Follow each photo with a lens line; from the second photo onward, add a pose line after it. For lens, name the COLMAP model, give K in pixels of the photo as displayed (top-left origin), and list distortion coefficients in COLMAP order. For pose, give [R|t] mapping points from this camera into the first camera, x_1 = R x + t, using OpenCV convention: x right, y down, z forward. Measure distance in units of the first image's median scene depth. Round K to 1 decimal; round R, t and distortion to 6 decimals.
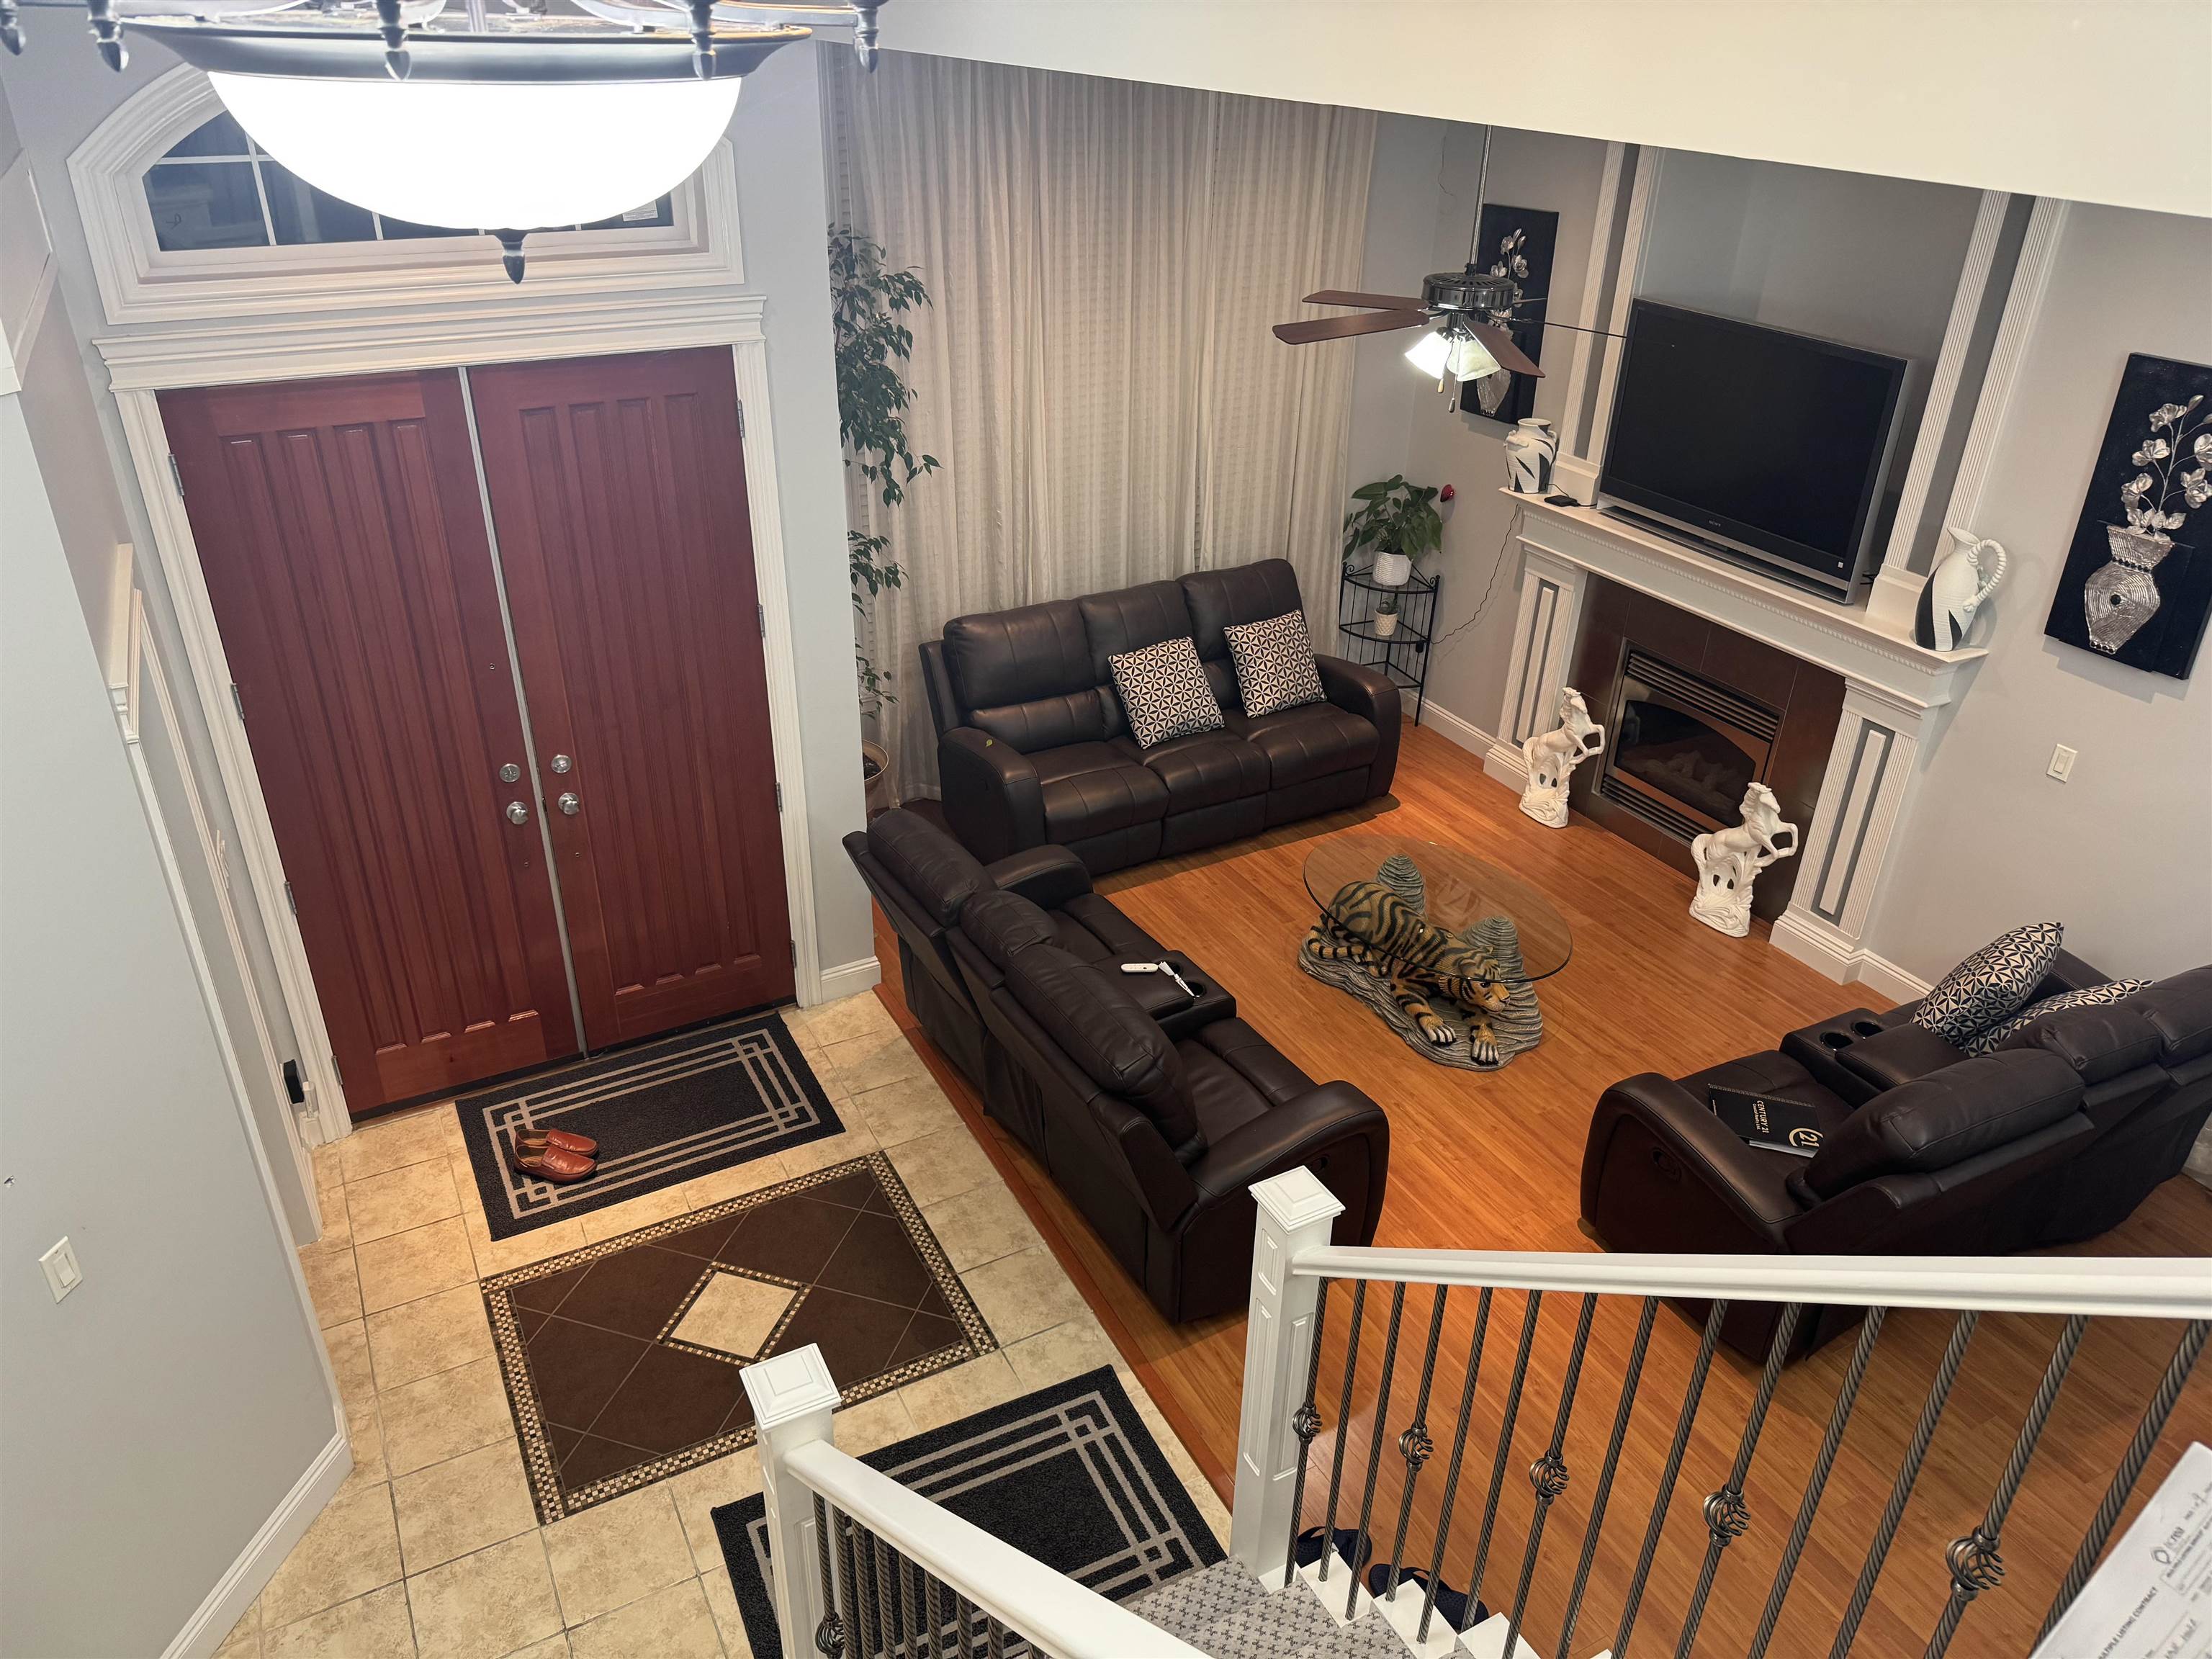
lens RADIAL K [[1548.5, 0, 1104.2], [0, 1548.5, 828.2], [0, 0, 1]] dist [0.018939, -0.024048]
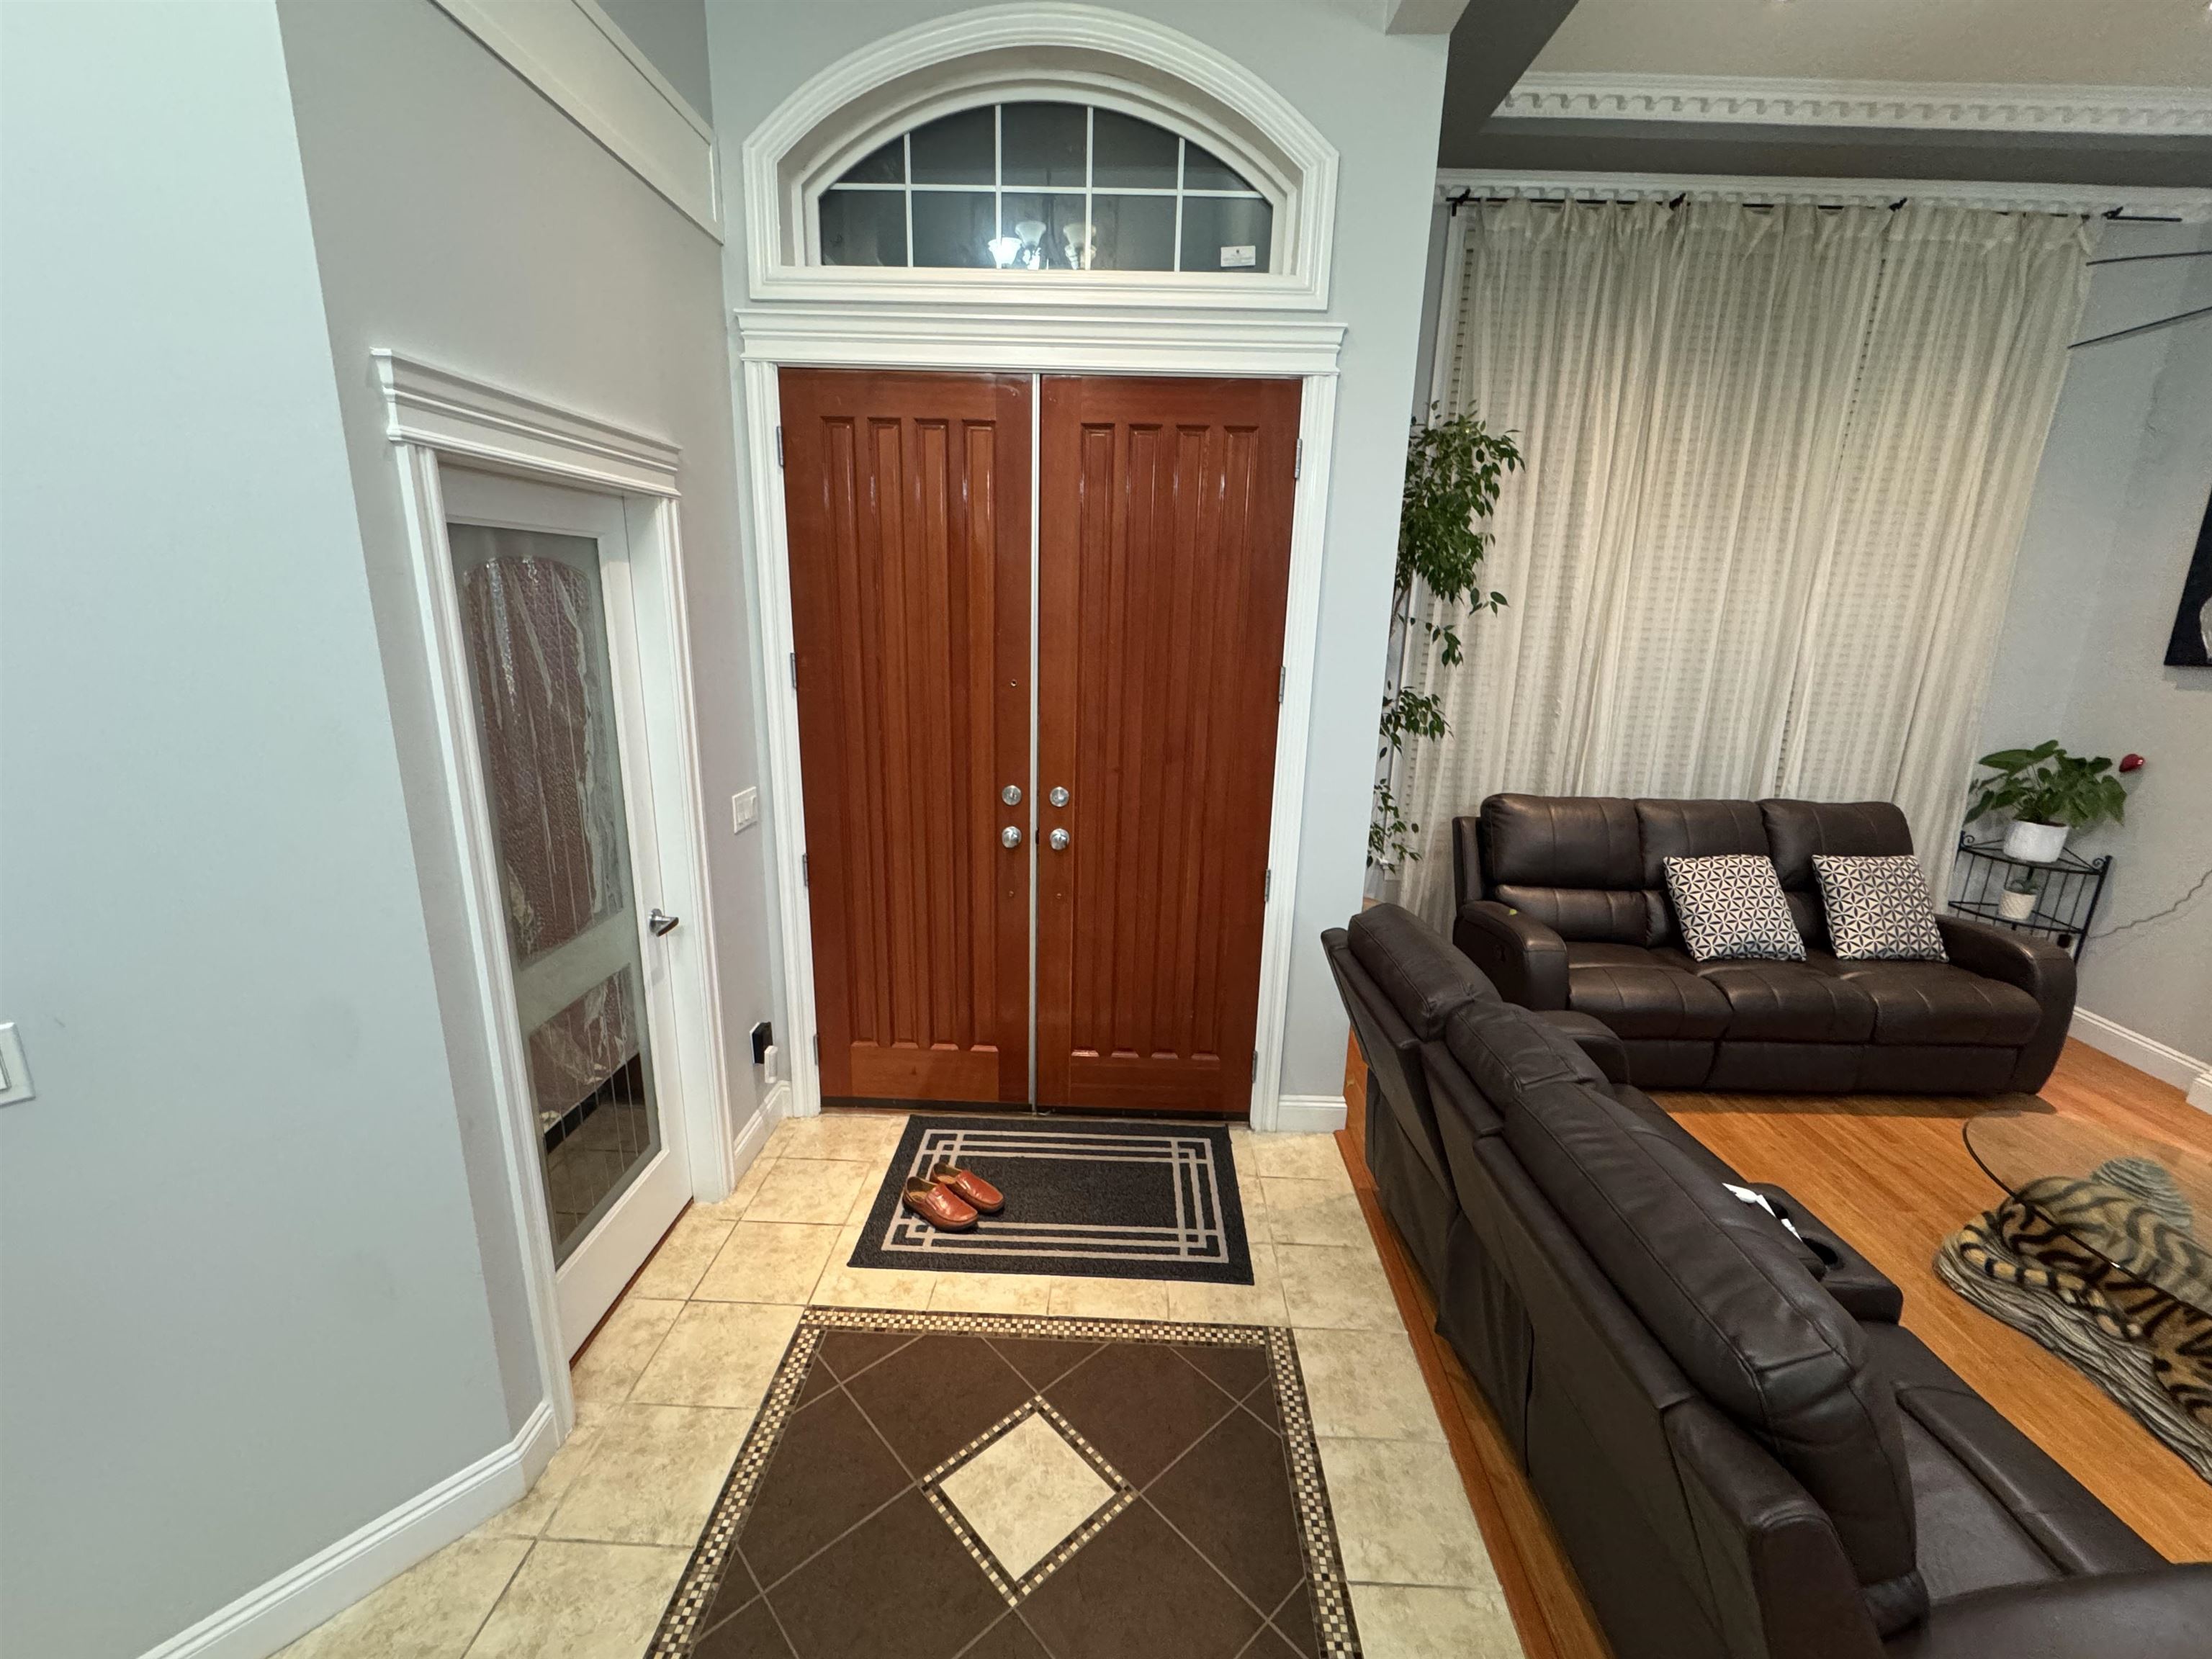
lens RADIAL K [[894.6, 0, 1104.5], [0, 894.6, 833.9], [0, 0, 1]] dist [-0.007124, -0.001243]
pose [[0.864532, 0.128228, -0.485944, -0.034764], [-0.249605, 0.948775, -0.193710, 0.074767], [0.436213, 0.288763, 0.852252, 0.457262]]
